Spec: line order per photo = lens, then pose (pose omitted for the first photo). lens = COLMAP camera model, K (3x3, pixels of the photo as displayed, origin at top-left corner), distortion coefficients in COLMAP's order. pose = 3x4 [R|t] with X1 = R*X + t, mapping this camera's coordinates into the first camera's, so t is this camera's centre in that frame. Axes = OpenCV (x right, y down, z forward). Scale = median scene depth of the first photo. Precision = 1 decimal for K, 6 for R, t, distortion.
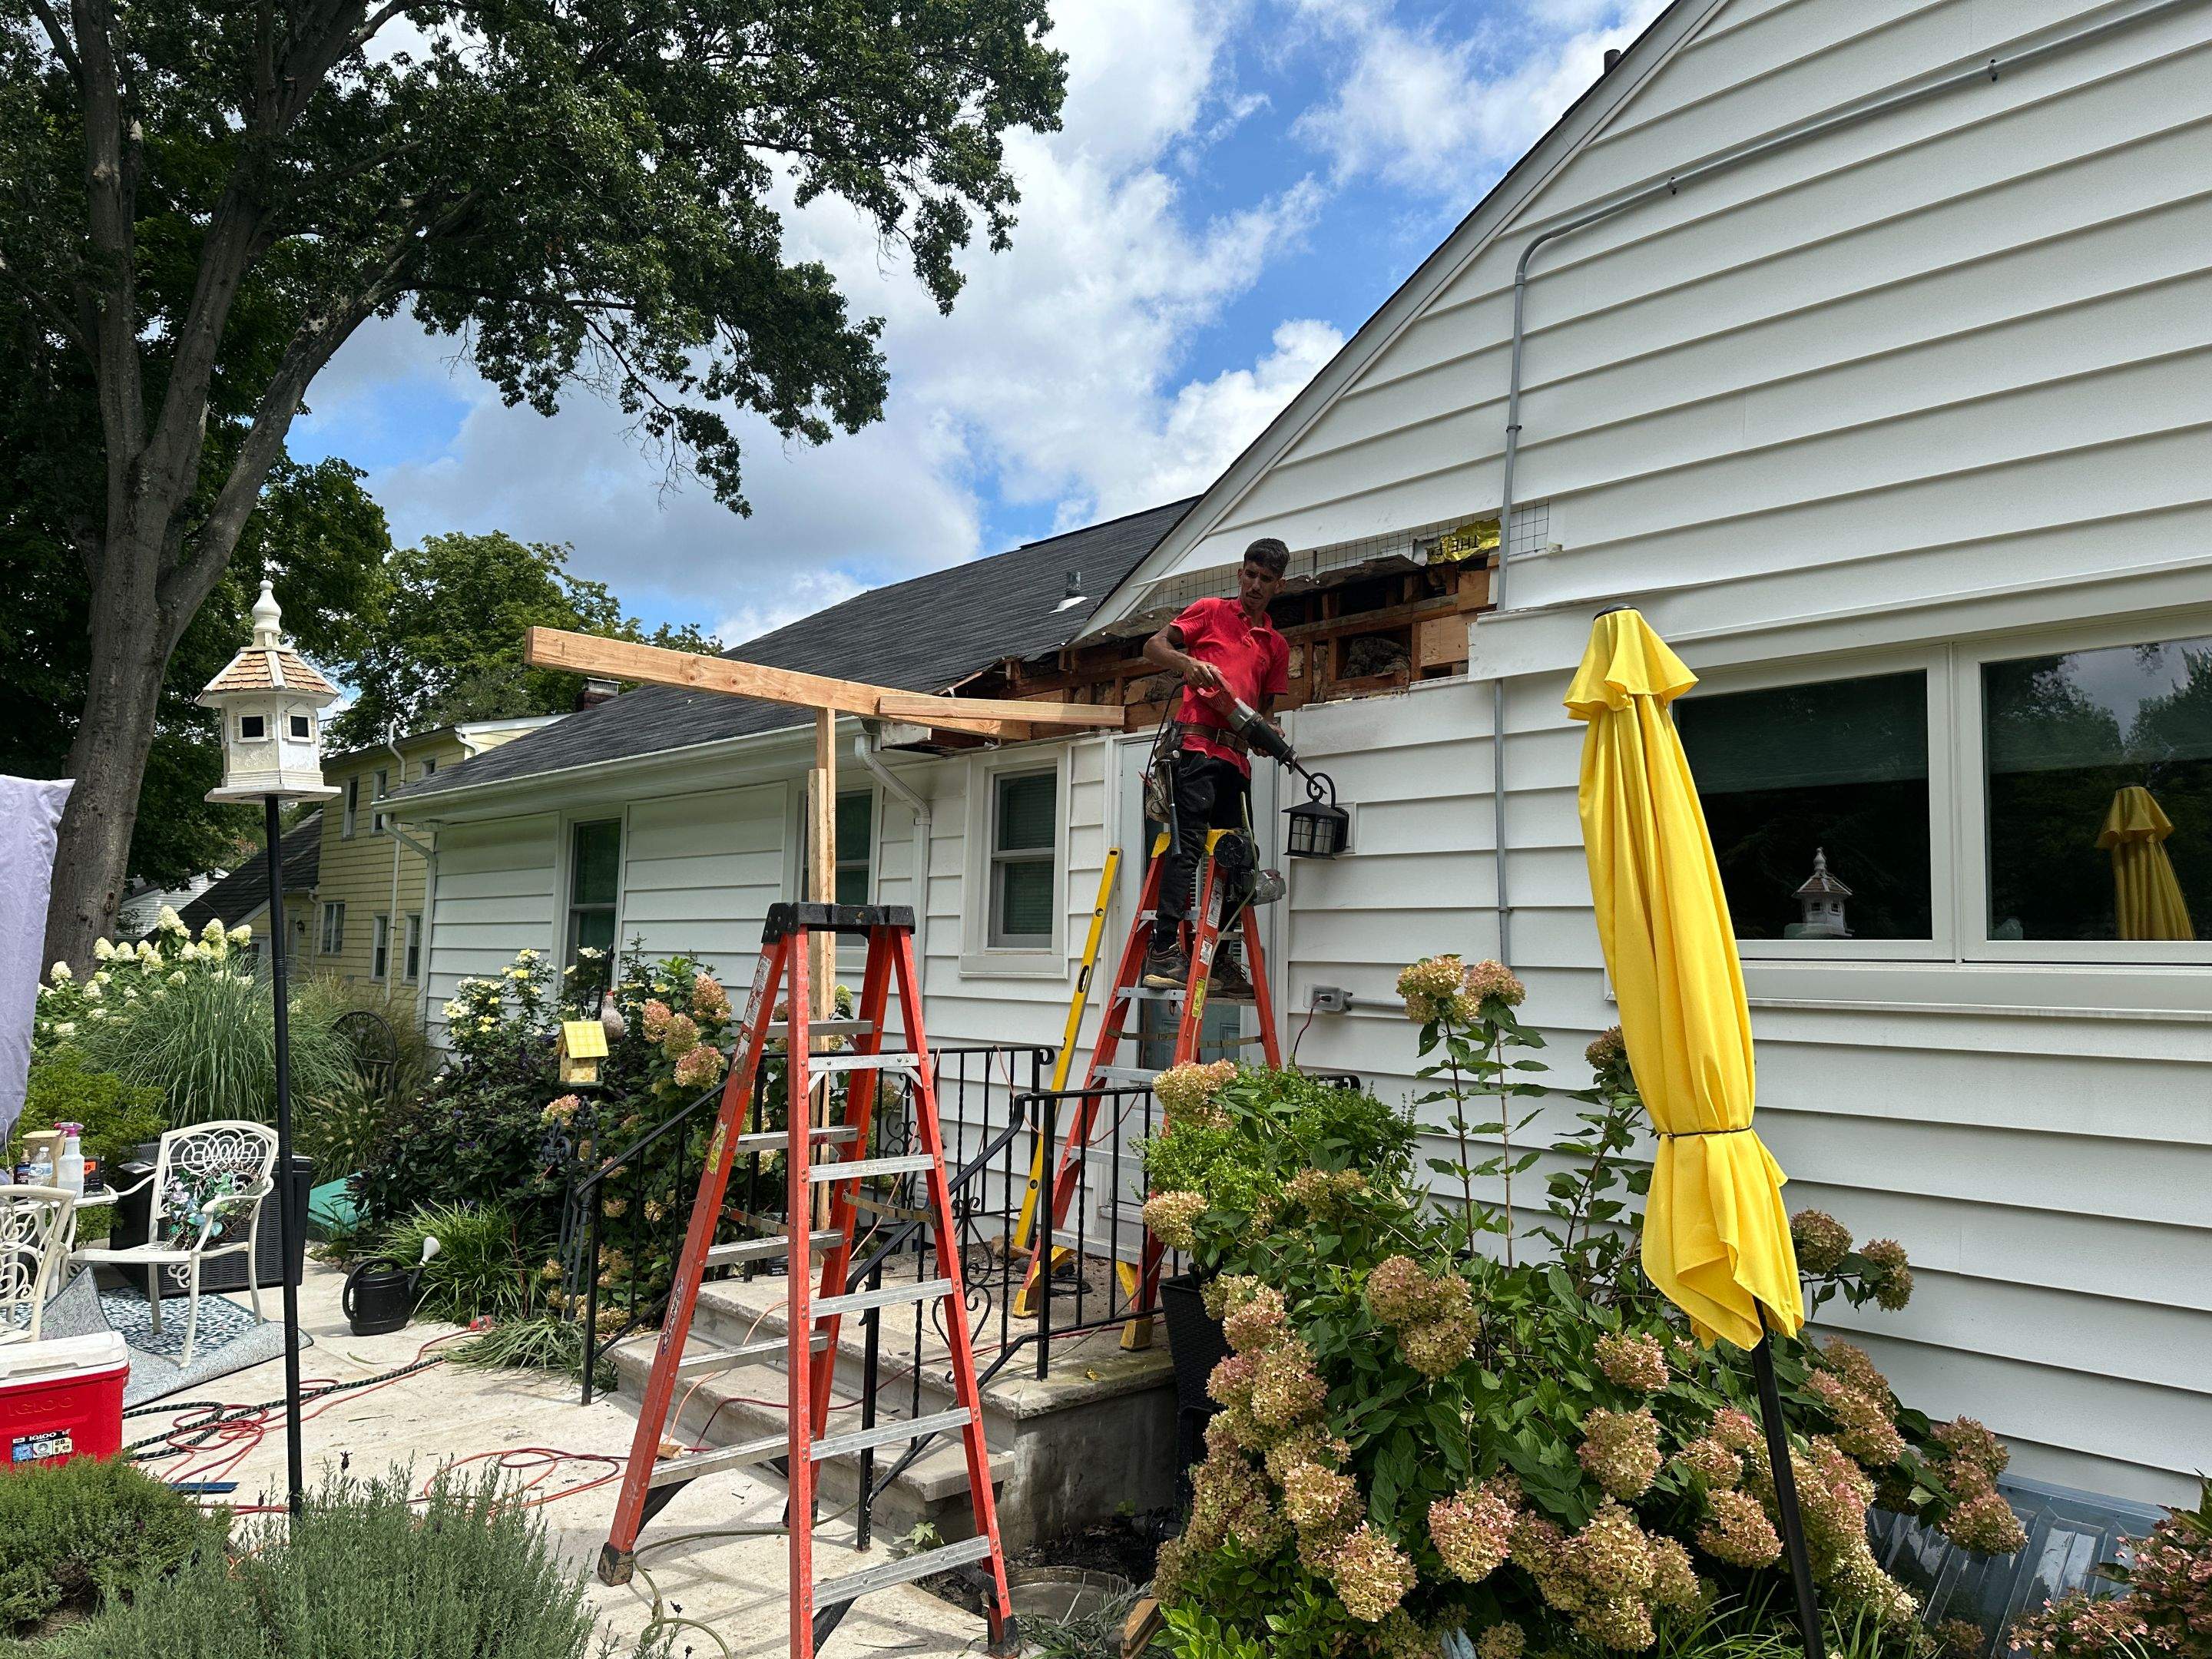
lens RADIAL K [[1510.7, 0, 1080.6], [0, 1510.7, 837.0], [0, 0, 1]] dist [0.126073, -0.200135]
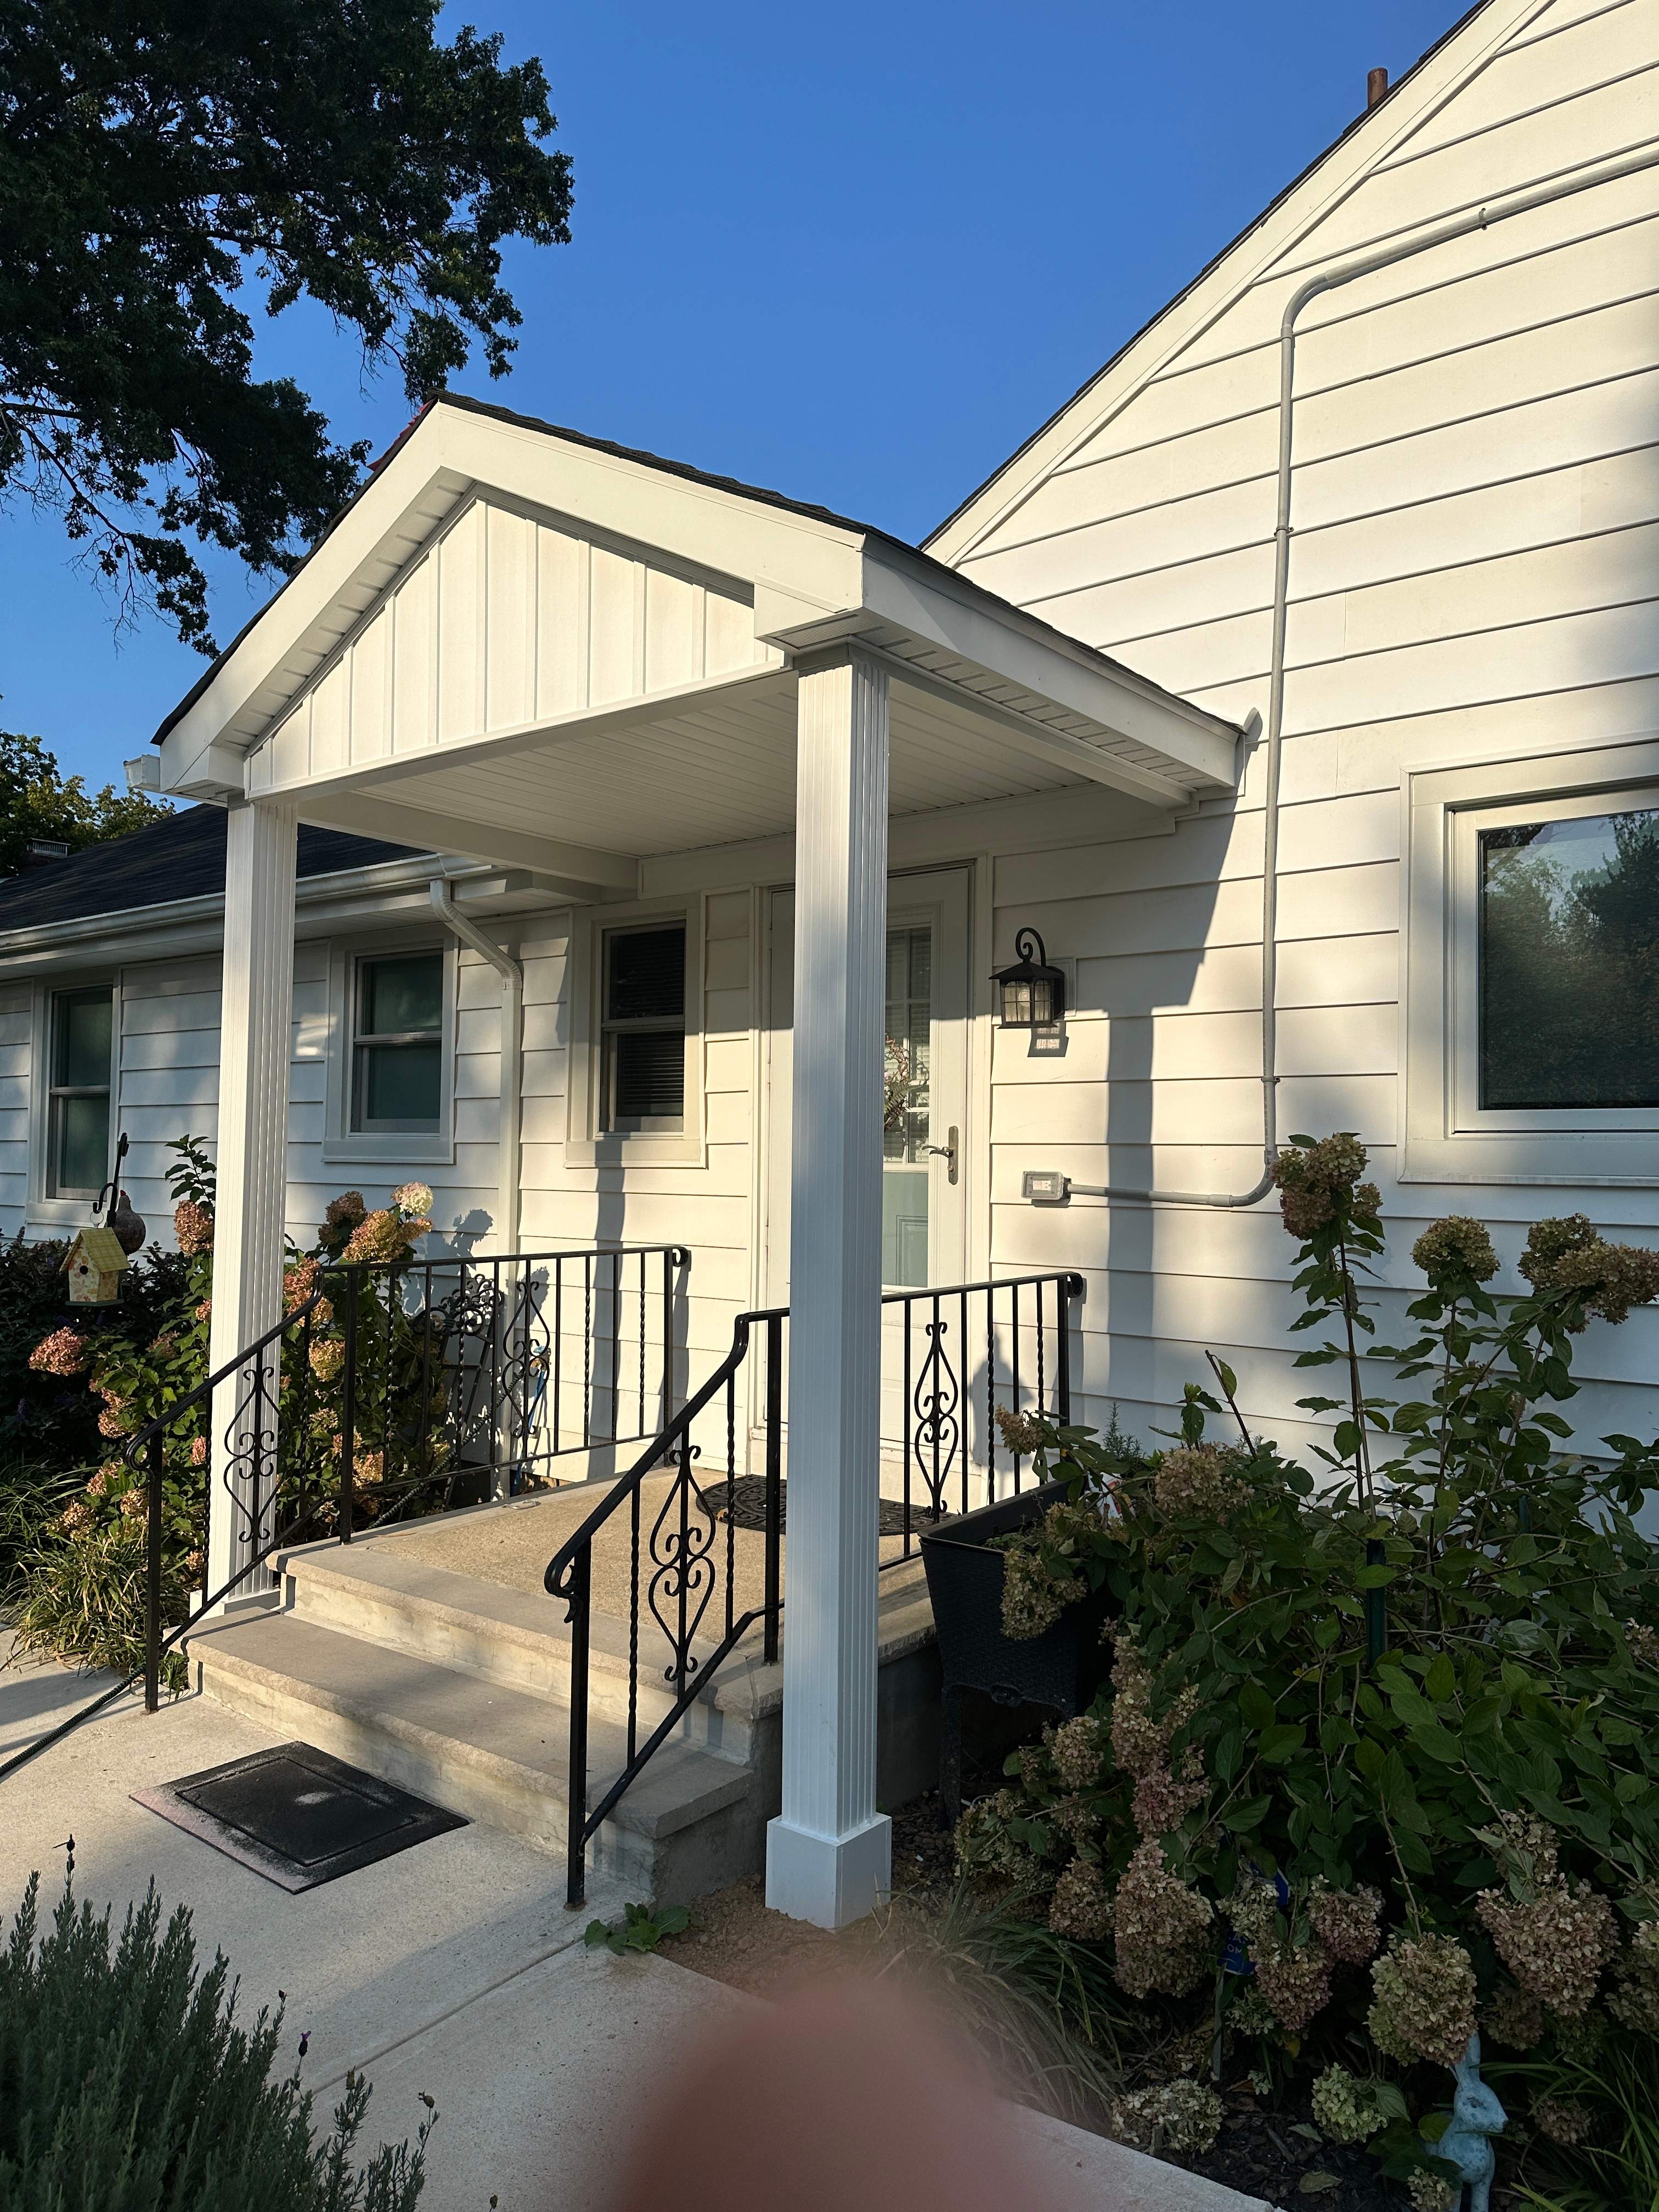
lens RADIAL K [[1540.4, 0, 756.8], [0, 1540.4, 1085.6], [0, 0, 1]] dist [0.045054, 0.000808]
pose [[0.991519, -0.006664, 0.129792, -0.023111], [0.000944, 0.999028, 0.044080, 0.002786], [-0.129960, -0.043584, 0.990561, 0.036004]]
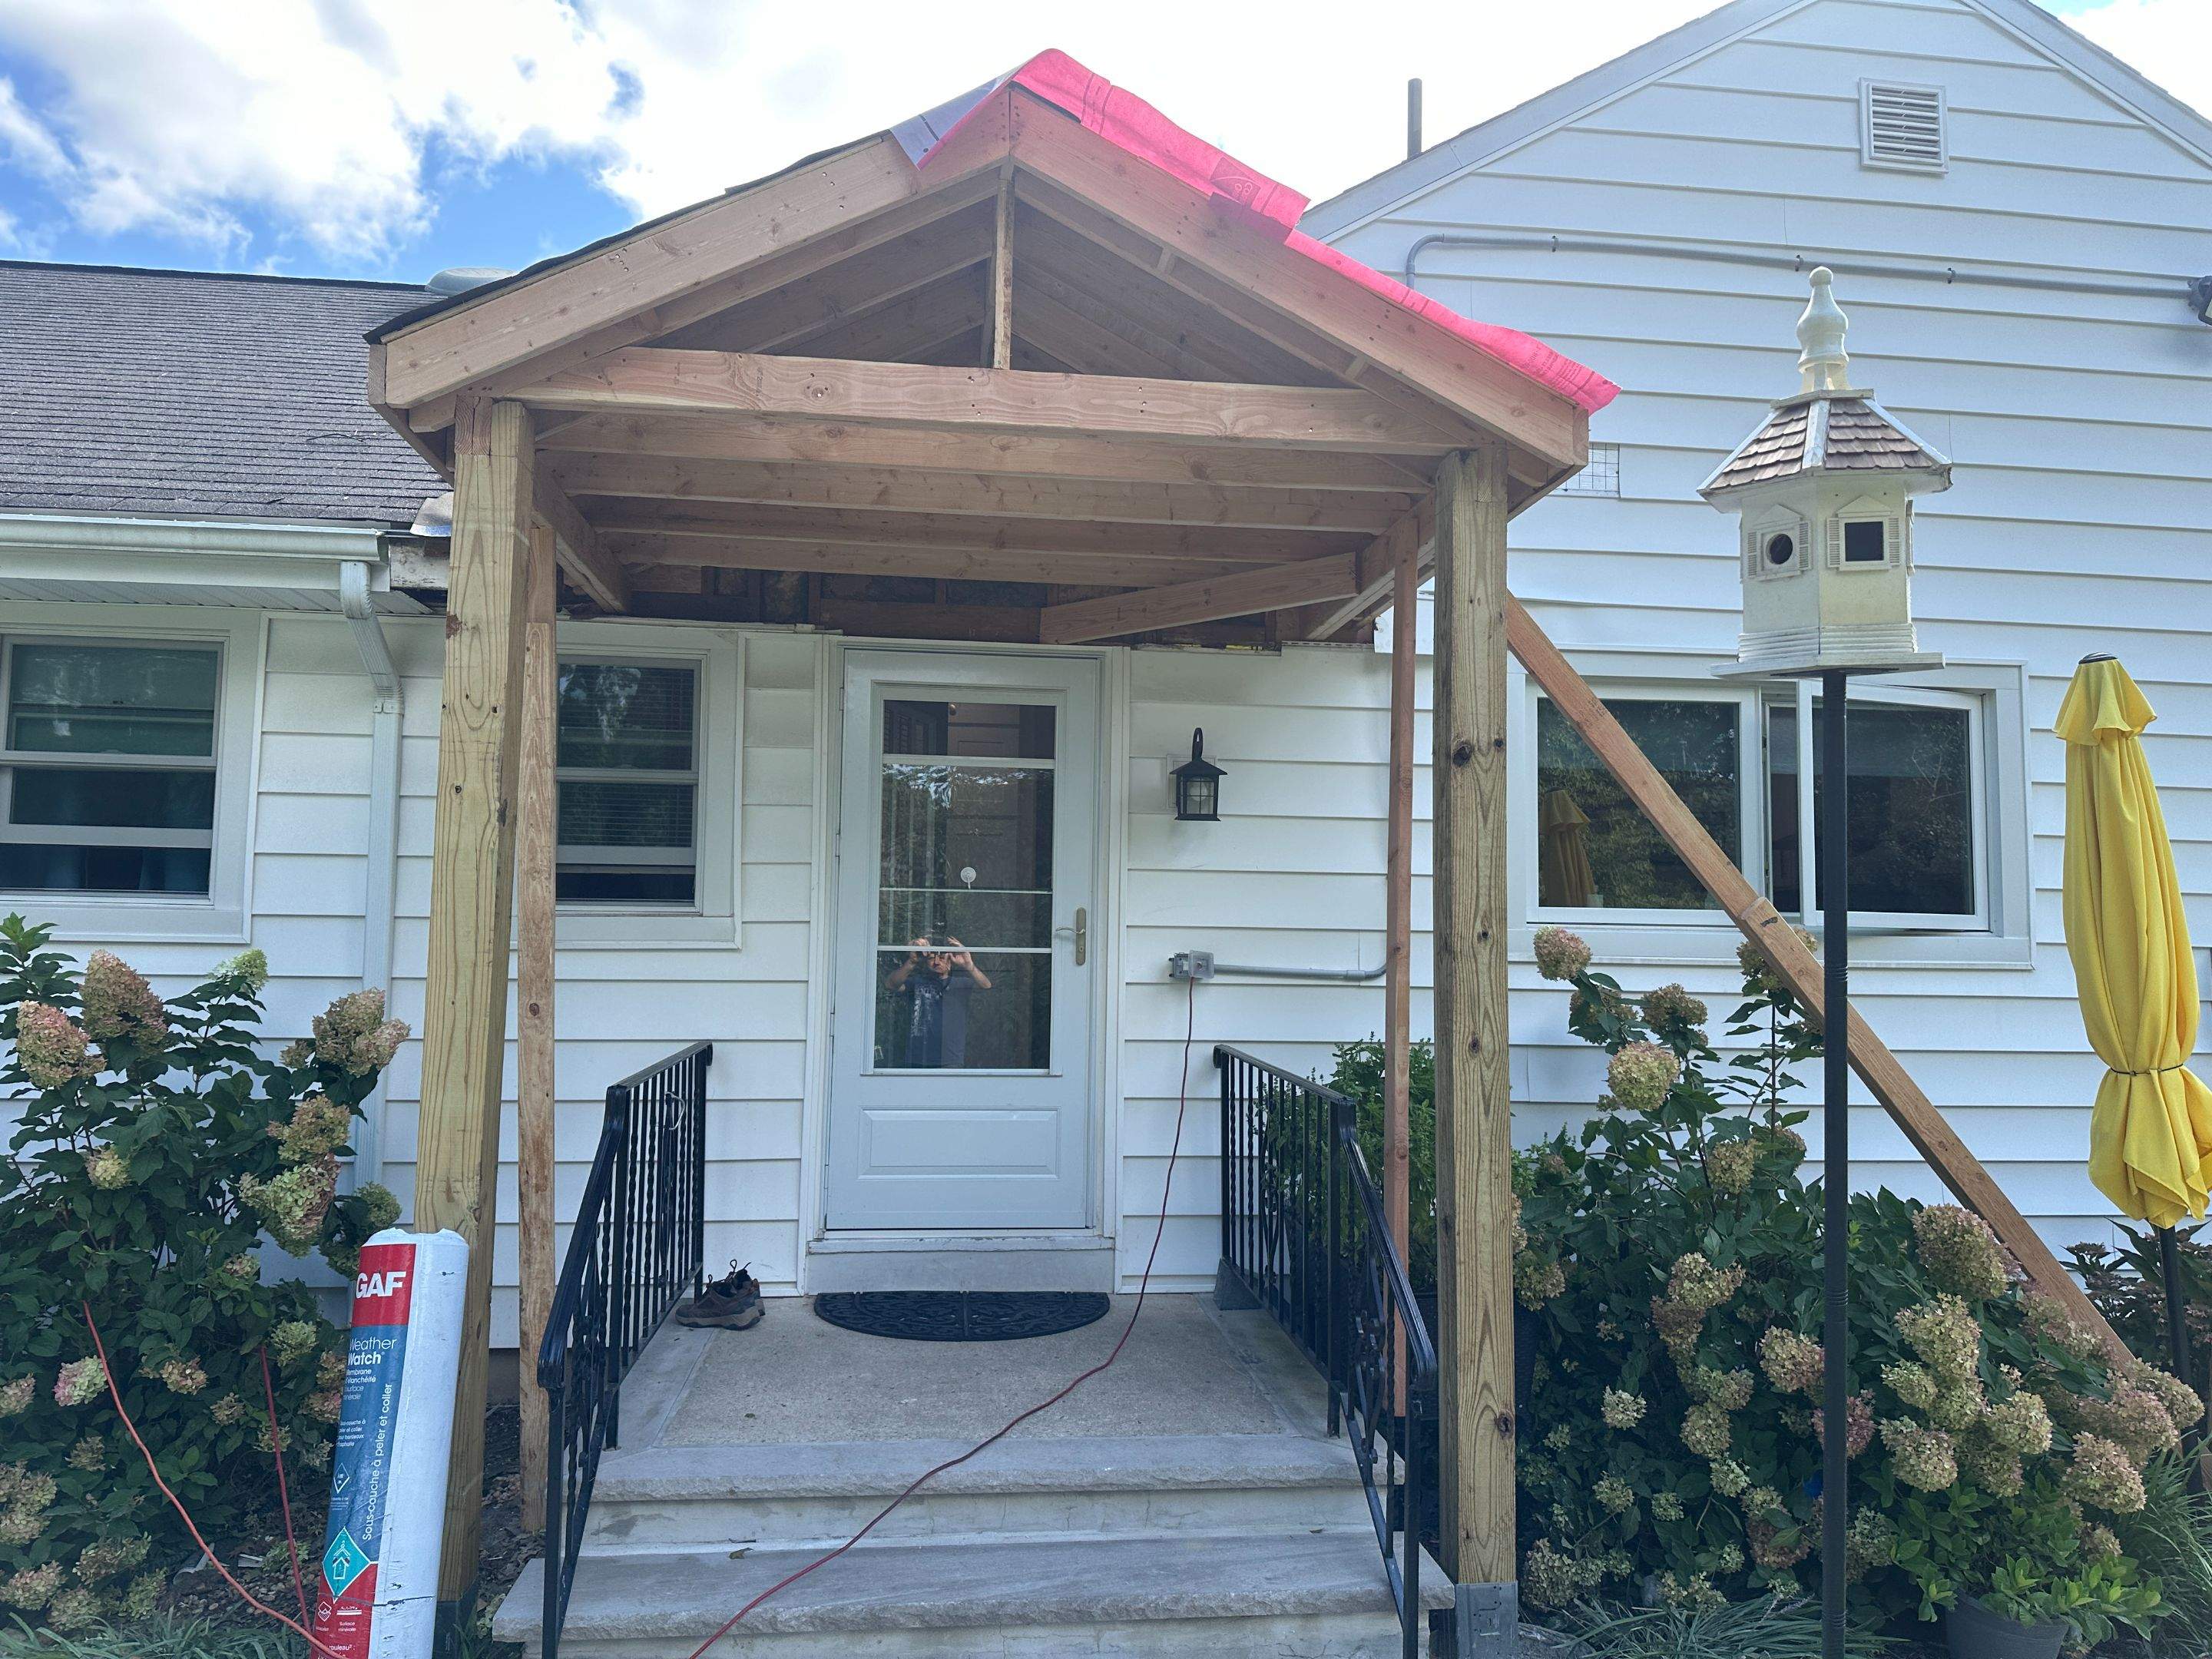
lens RADIAL K [[1510.7, 0, 1080.6], [0, 1510.7, 837.0], [0, 0, 1]] dist [0.126073, -0.200135]
pose [[0.608552, 0.048782, 0.792013, -0.139901], [-0.069953, 0.997521, -0.007690, 0.009152], [-0.790424, -0.050724, 0.610456, 0.112180]]
